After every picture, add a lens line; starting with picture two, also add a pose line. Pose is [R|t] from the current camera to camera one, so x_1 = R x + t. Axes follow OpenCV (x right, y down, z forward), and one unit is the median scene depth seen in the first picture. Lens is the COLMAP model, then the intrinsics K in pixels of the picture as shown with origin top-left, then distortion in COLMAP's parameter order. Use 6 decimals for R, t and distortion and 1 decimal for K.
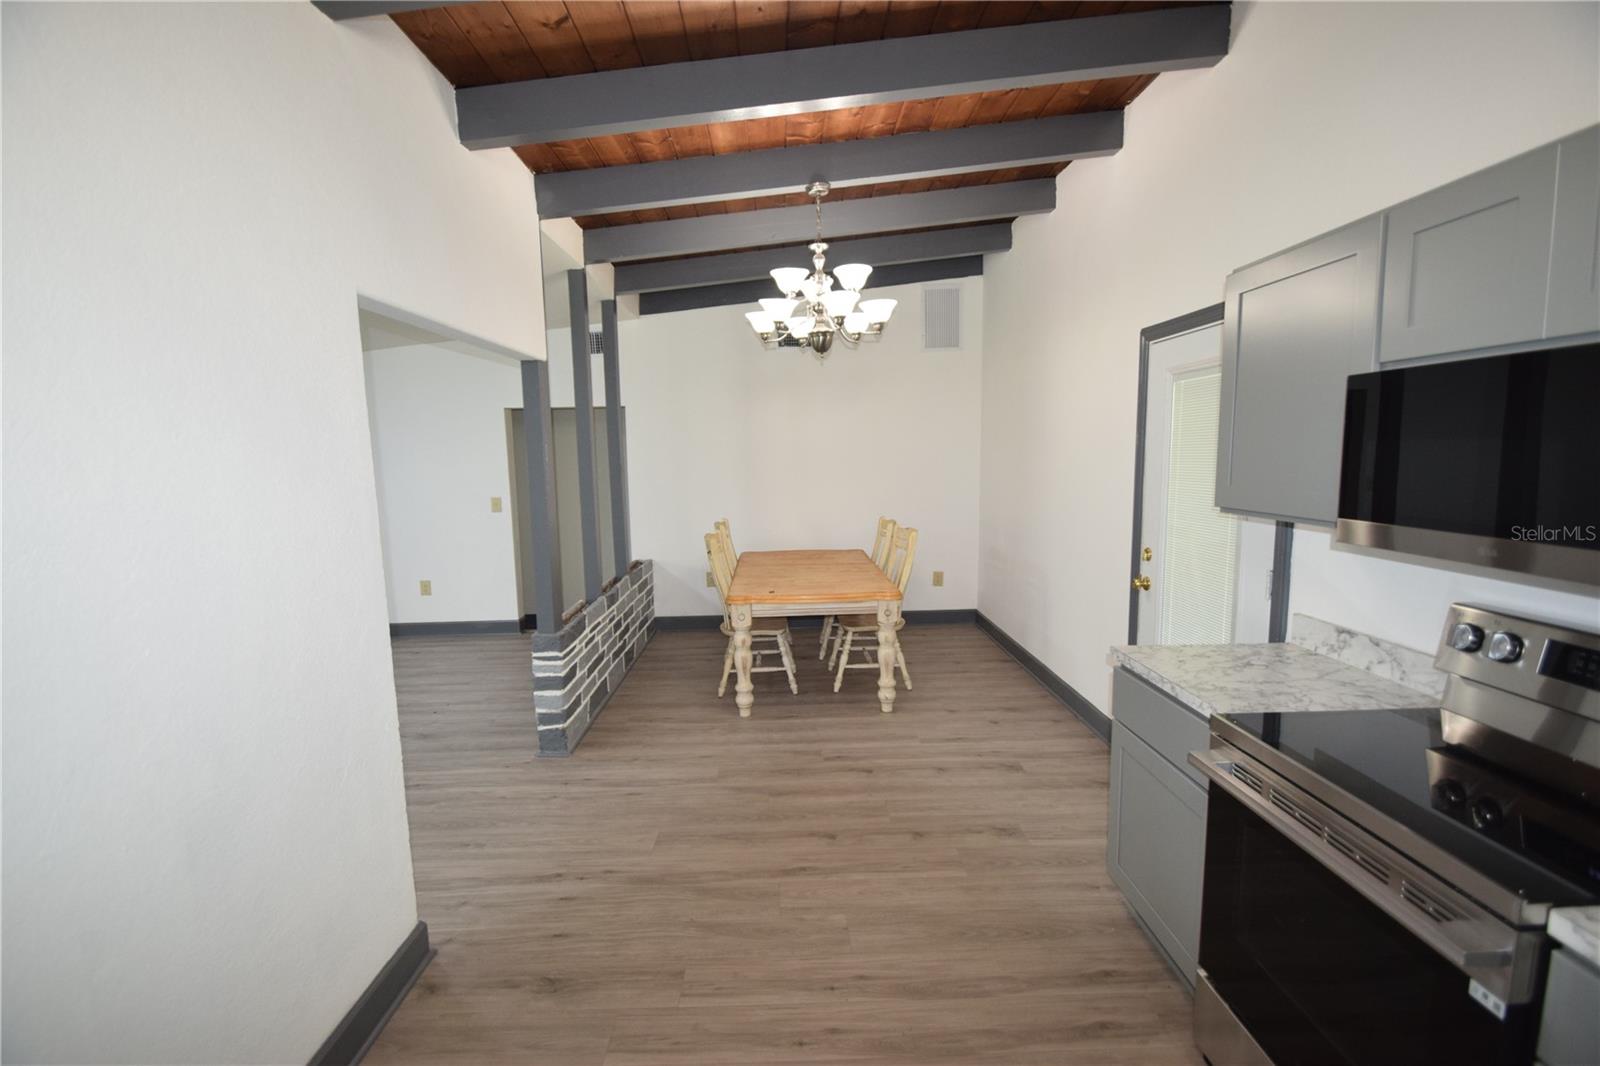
lens RADIAL K [[703.7, 0, 802.2], [0, 703.7, 536.4], [0, 0, 1]] dist [0.007169, -0.013173]
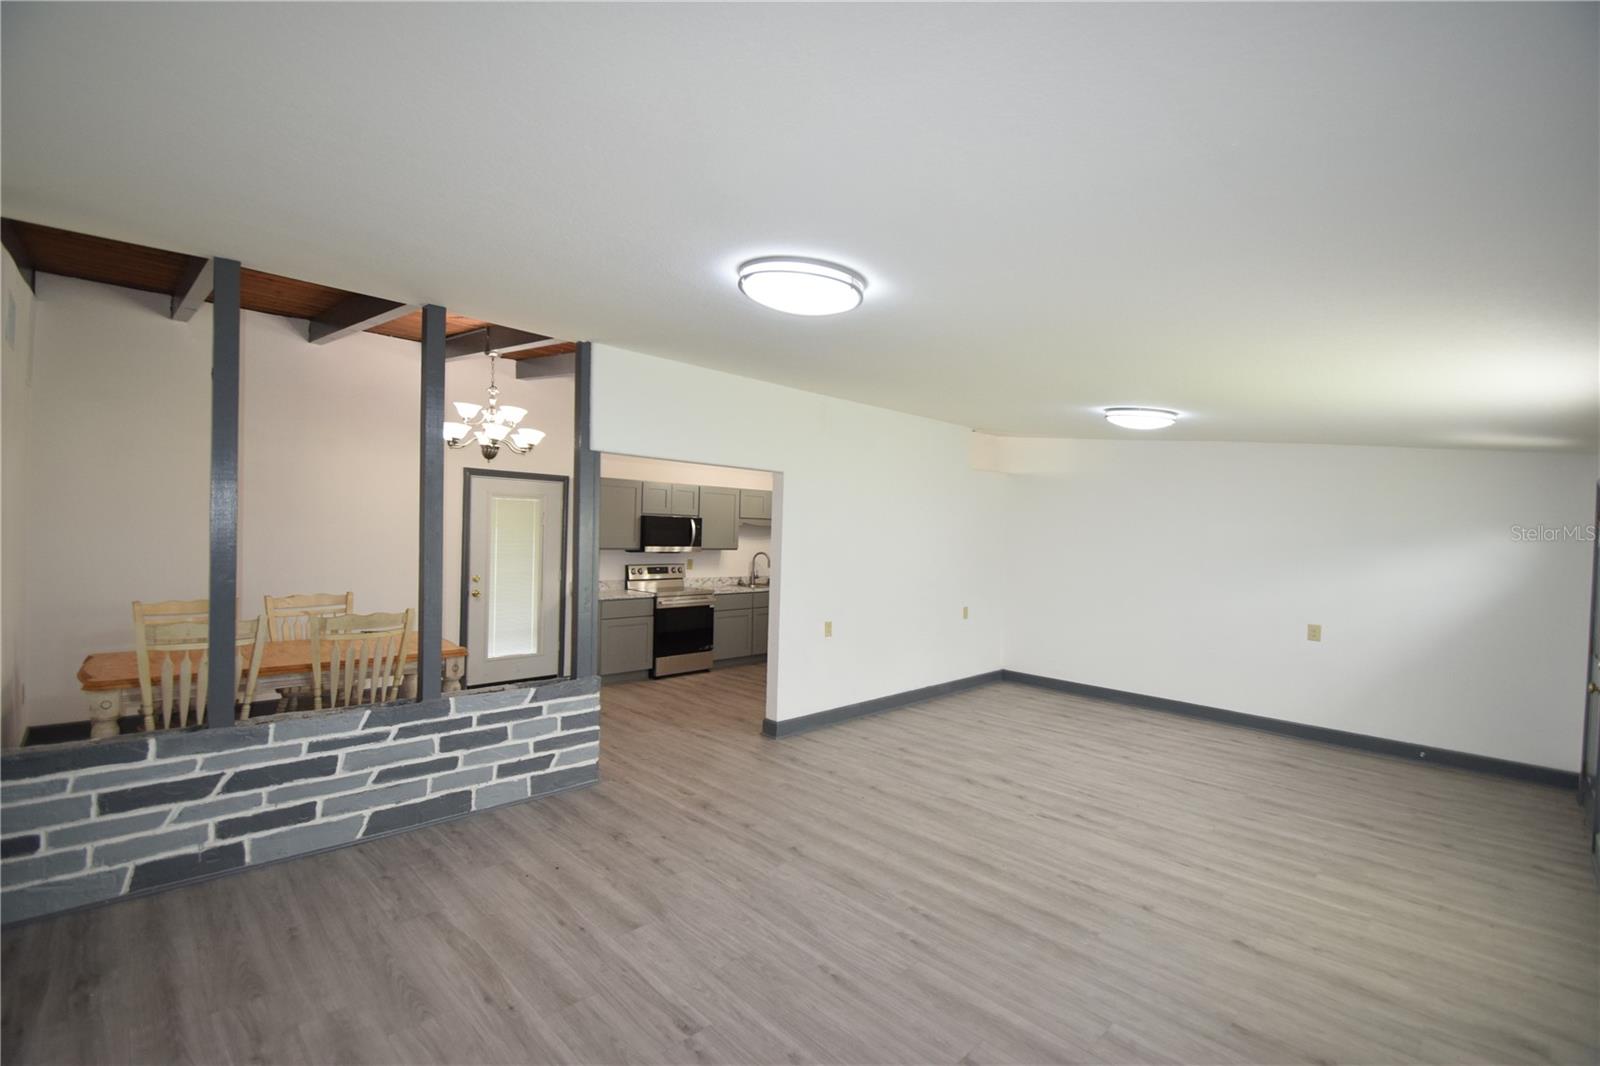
lens RADIAL K [[703.7, 0, 799.3], [0, 703.7, 535.6], [0, 0, 1]] dist [0.007169, -0.013173]
pose [[-0.682820, -0.000374, 0.730586, -2.529578], [0.075410, 0.994623, 0.070988, -0.267897], [-0.726684, 0.103565, -0.679120, 2.624534]]
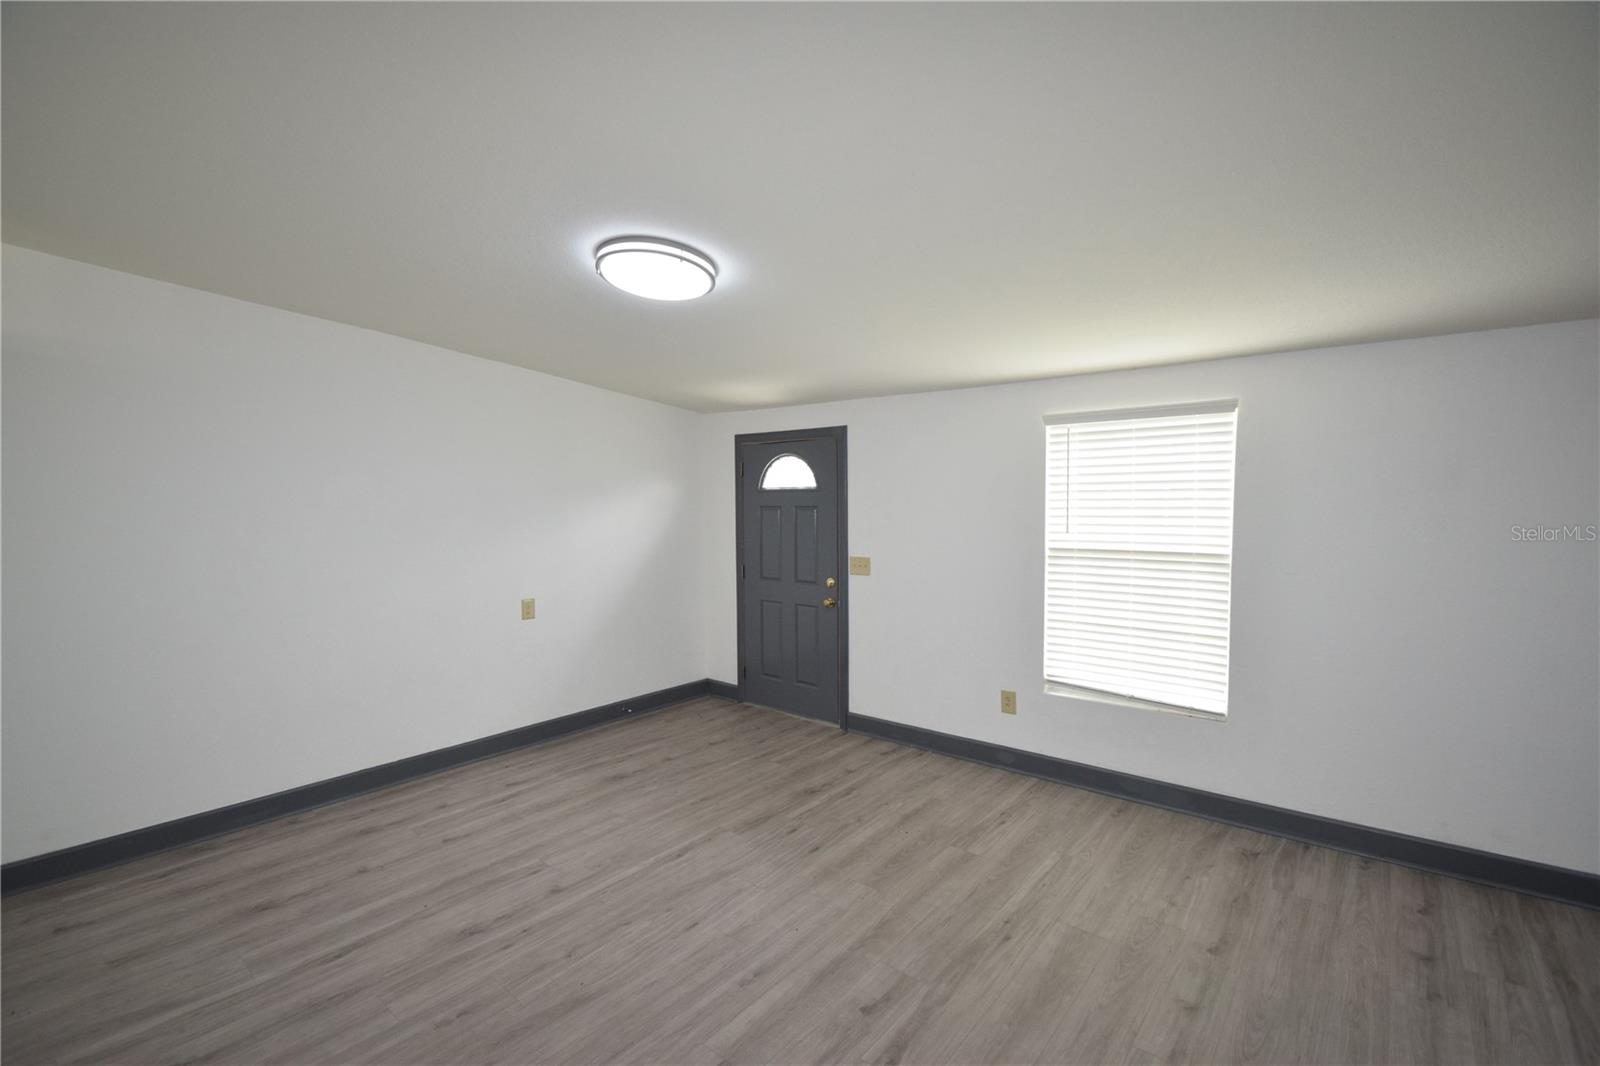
lens RADIAL K [[703.7, 0, 801.9], [0, 703.7, 535.2], [0, 0, 1]] dist [0.007169, -0.013173]
pose [[-0.666458, 0.075892, -0.741670, -0.878284], [-0.062616, 0.985593, 0.157118, -0.163421], [0.742908, 0.151153, -0.652104, 1.356780]]
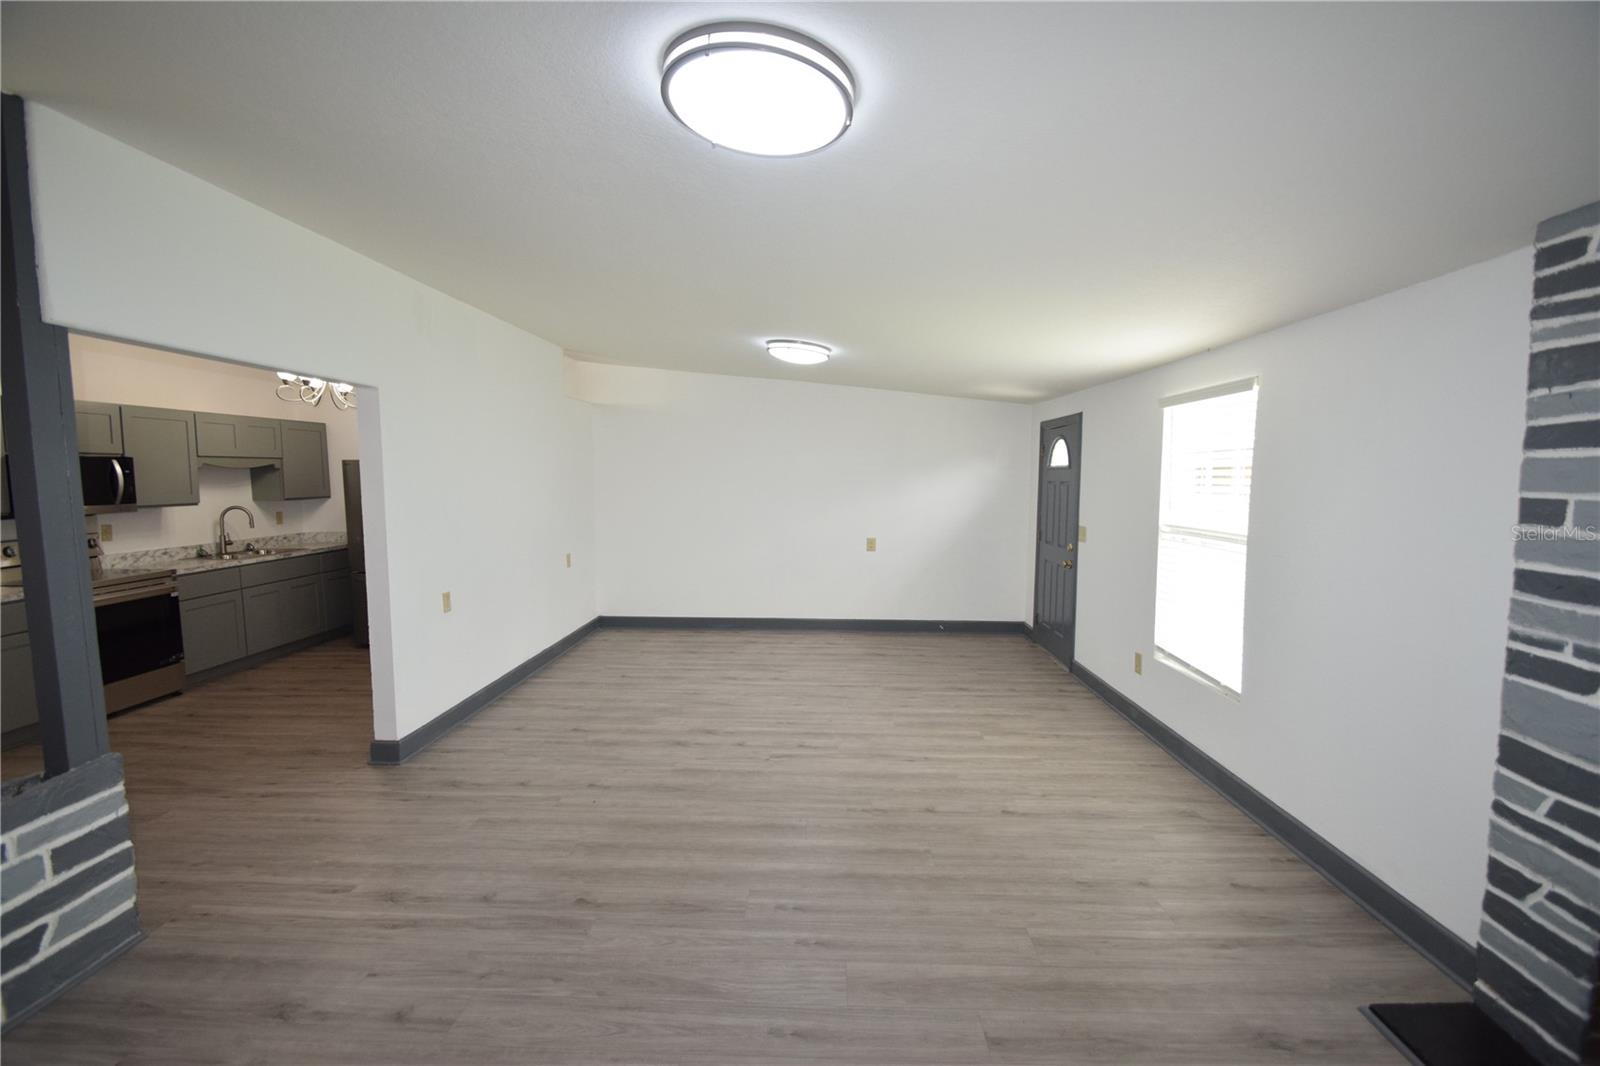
lens RADIAL K [[703.7, 0, 799.0], [0, 703.7, 537.9], [0, 0, 1]] dist [0.007169, -0.013173]
pose [[-0.997406, 0.018968, 0.069439, -1.793025], [0.033030, 0.977708, 0.207357, -0.282291], [-0.063958, 0.209112, -0.975798, 2.629946]]
